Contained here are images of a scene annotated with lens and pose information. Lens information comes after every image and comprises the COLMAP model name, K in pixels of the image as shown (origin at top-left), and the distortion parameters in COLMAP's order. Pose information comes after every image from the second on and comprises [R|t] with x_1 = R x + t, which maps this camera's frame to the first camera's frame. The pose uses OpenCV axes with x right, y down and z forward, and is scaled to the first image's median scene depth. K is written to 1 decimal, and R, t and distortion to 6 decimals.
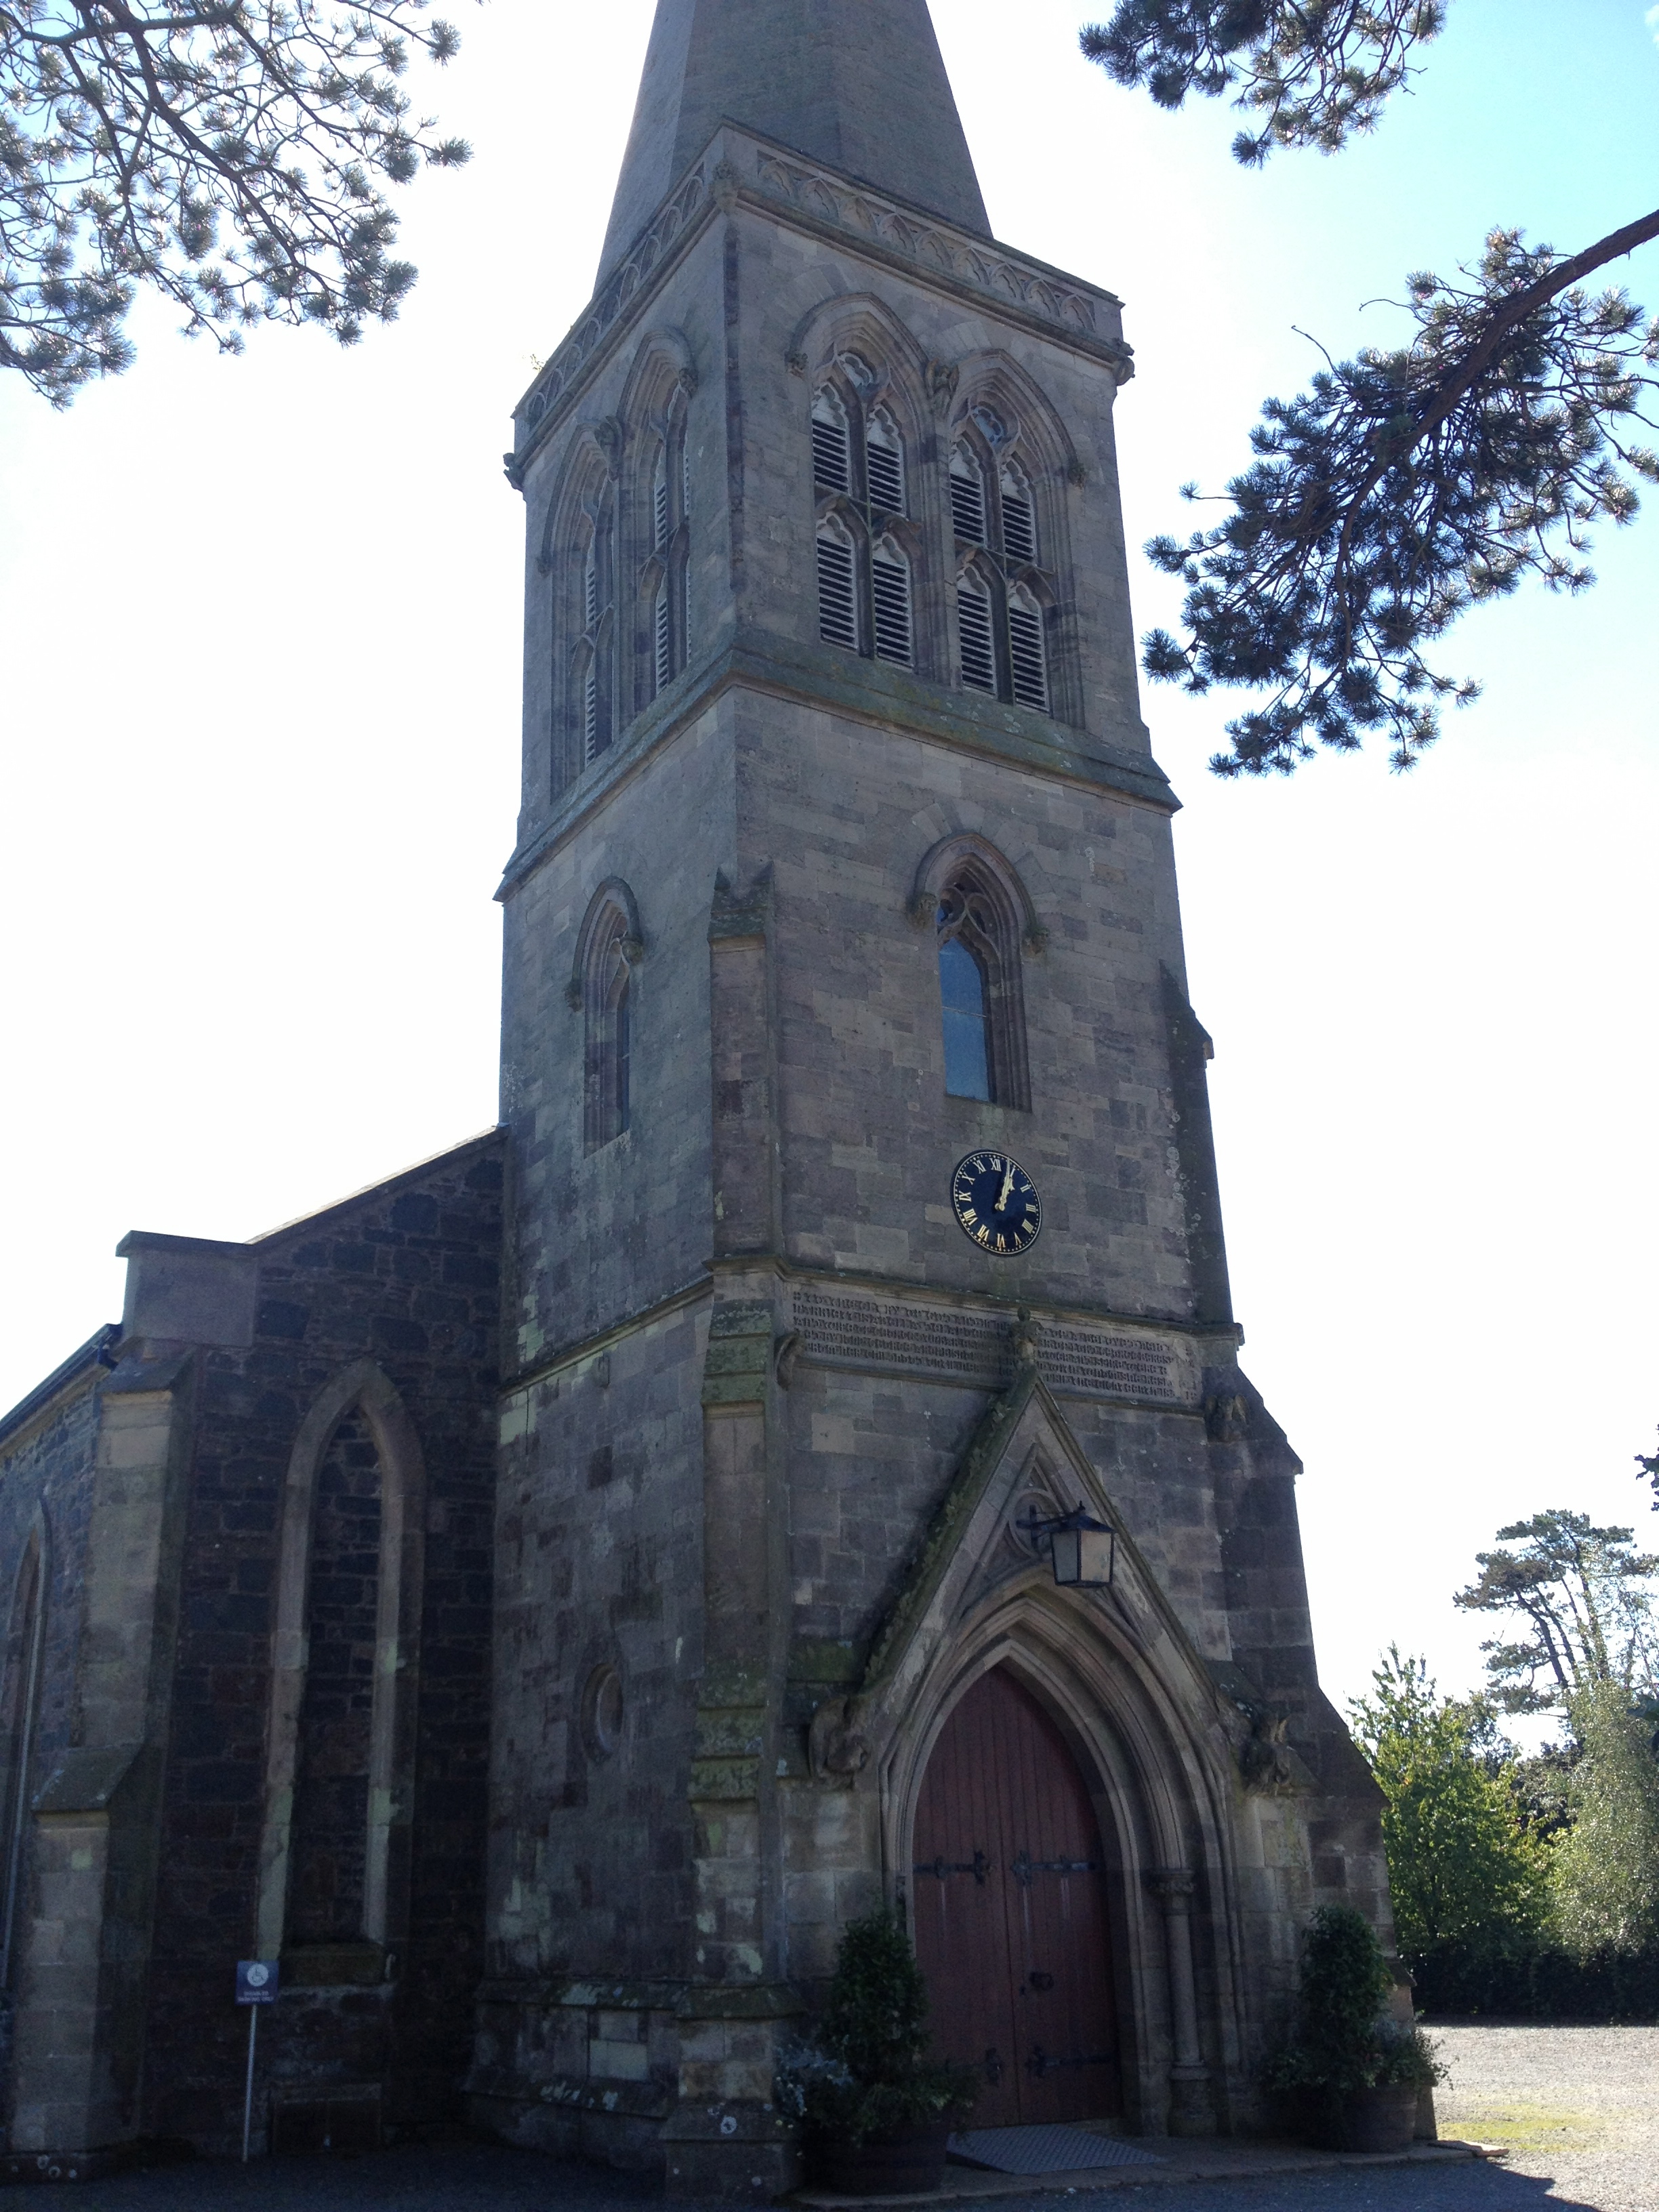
lens RADIAL K [[2234.0, 0, 829.5], [0, 2234.0, 1106.0], [0, 0, 1]] dist [0.069684, -0.011427]
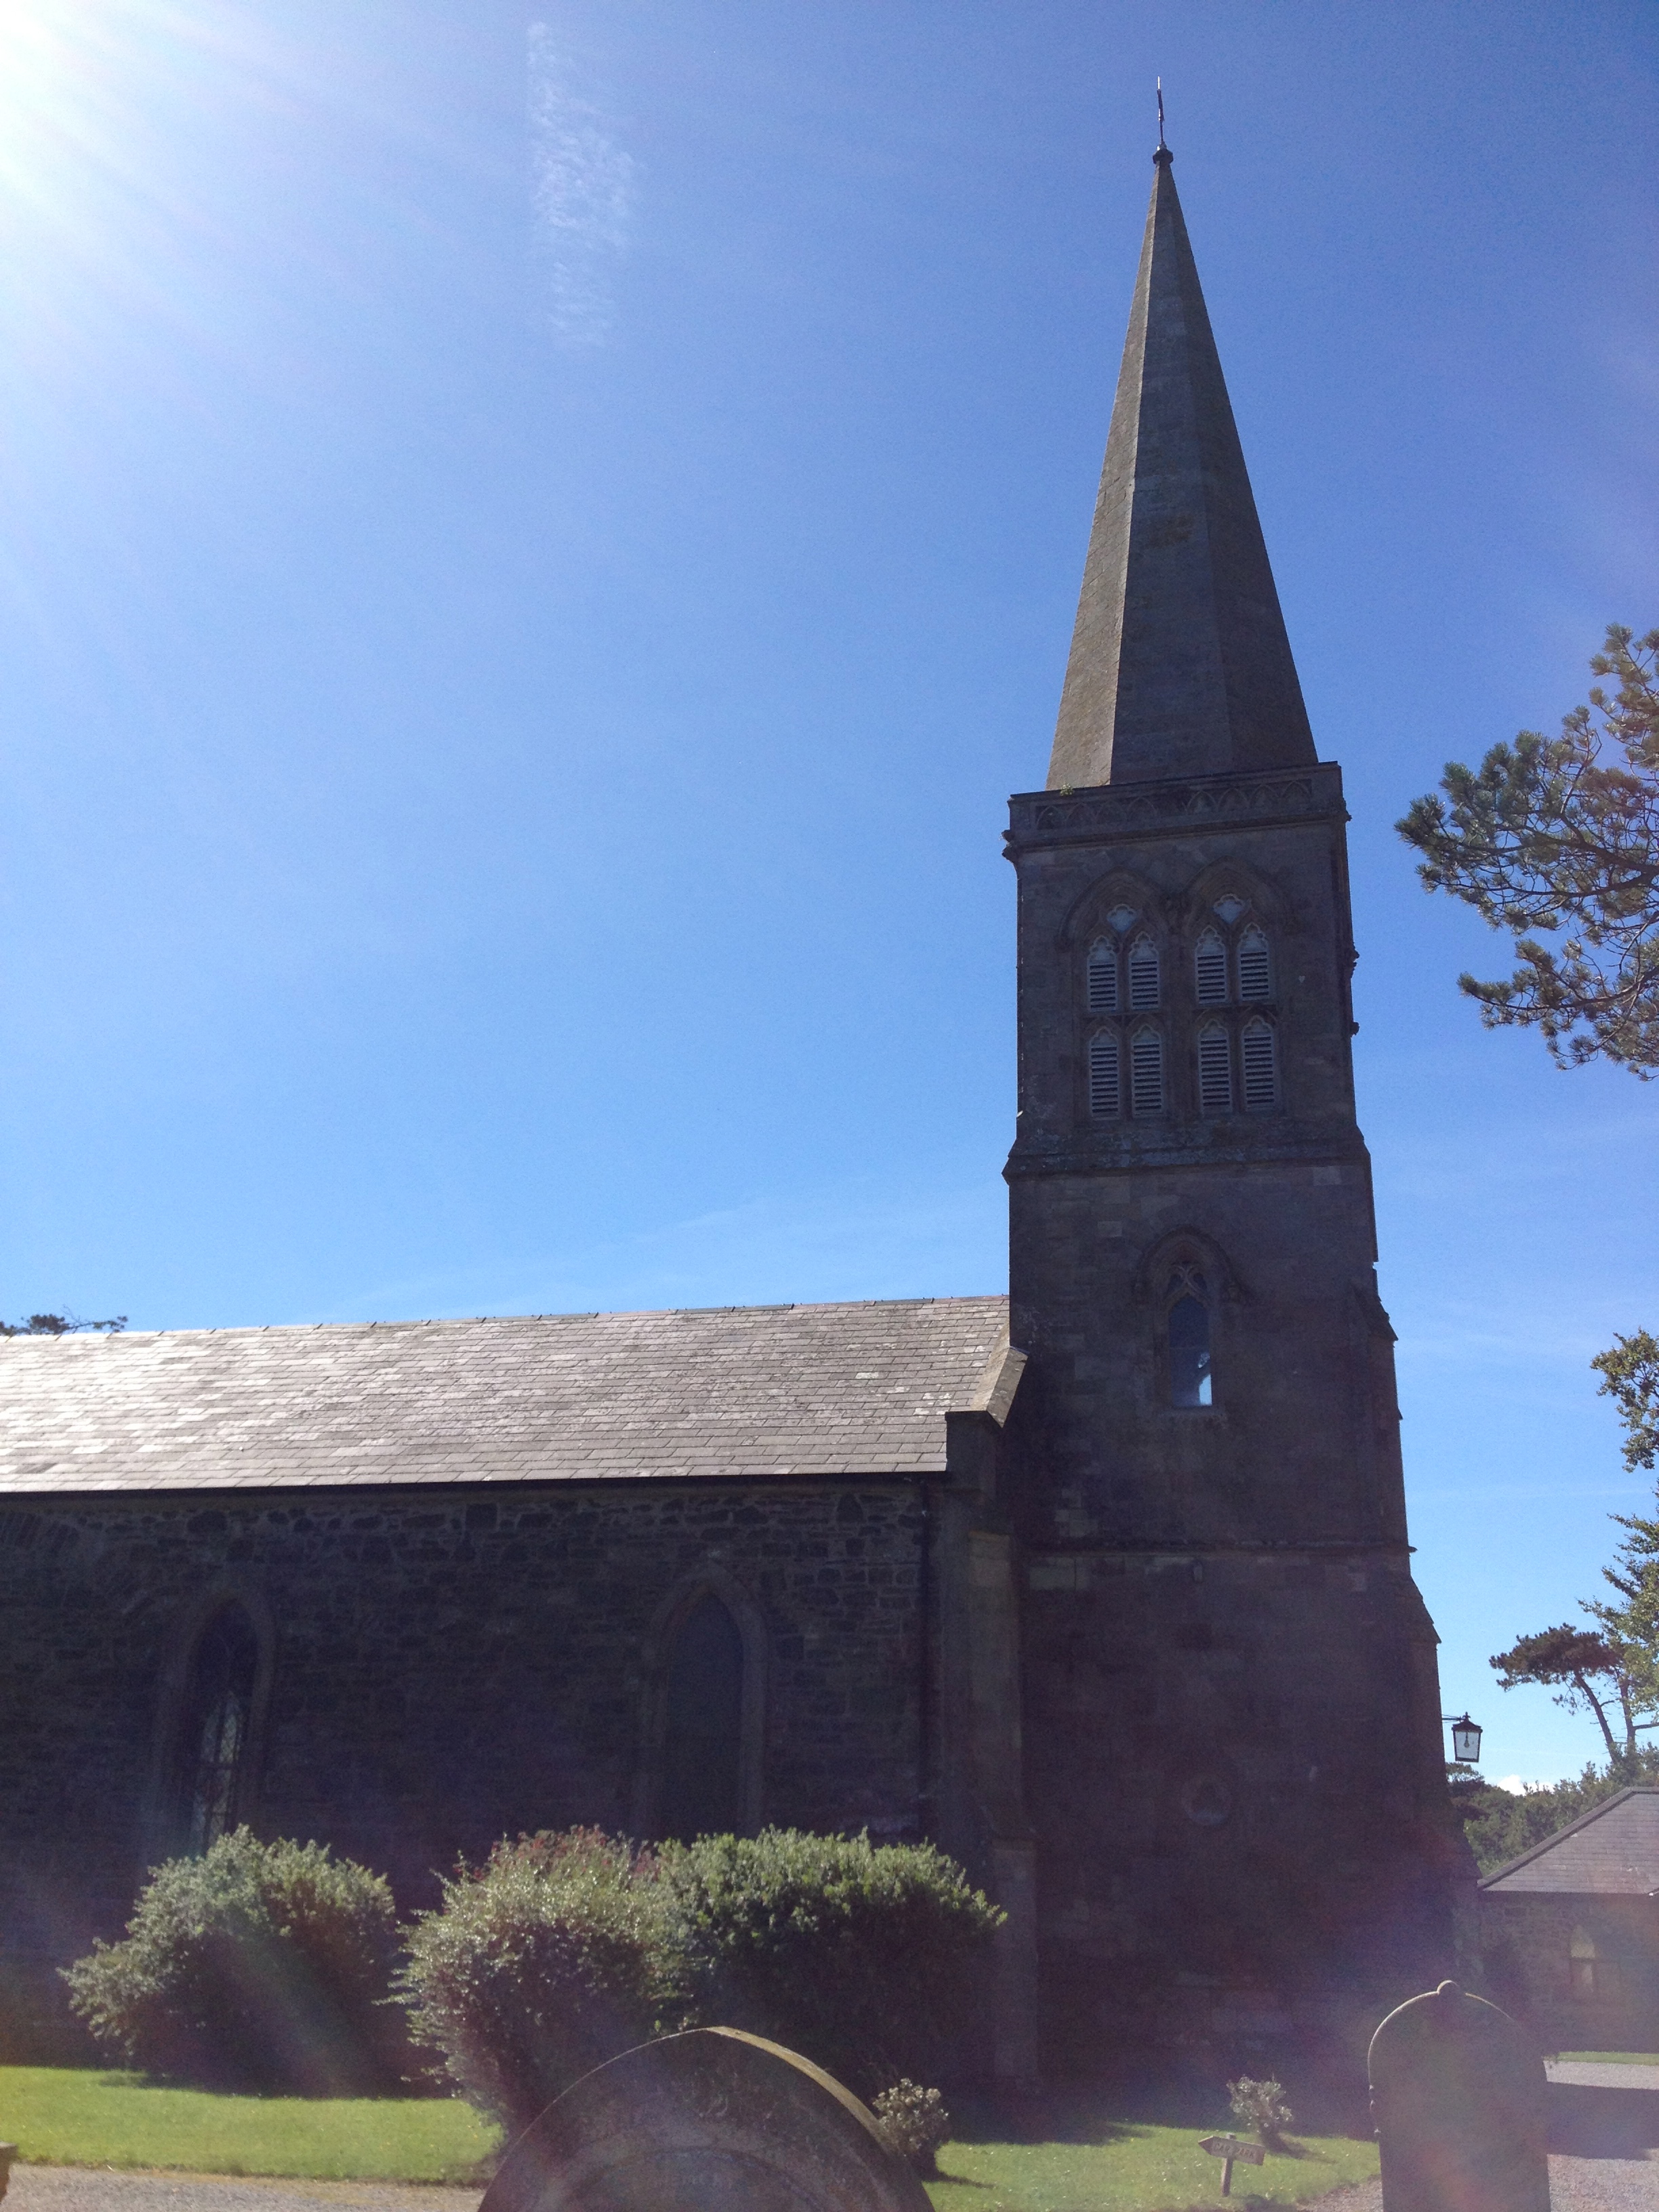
lens RADIAL K [[2234.0, 0, 829.5], [0, 2234.0, 1106.0], [0, 0, 1]] dist [0.069684, -0.011427]
pose [[0.662629, 0.289237, 0.690844, -1.288766], [-0.295263, 0.948597, -0.113947, 0.059812], [-0.688290, -0.128476, 0.713968, 0.111157]]
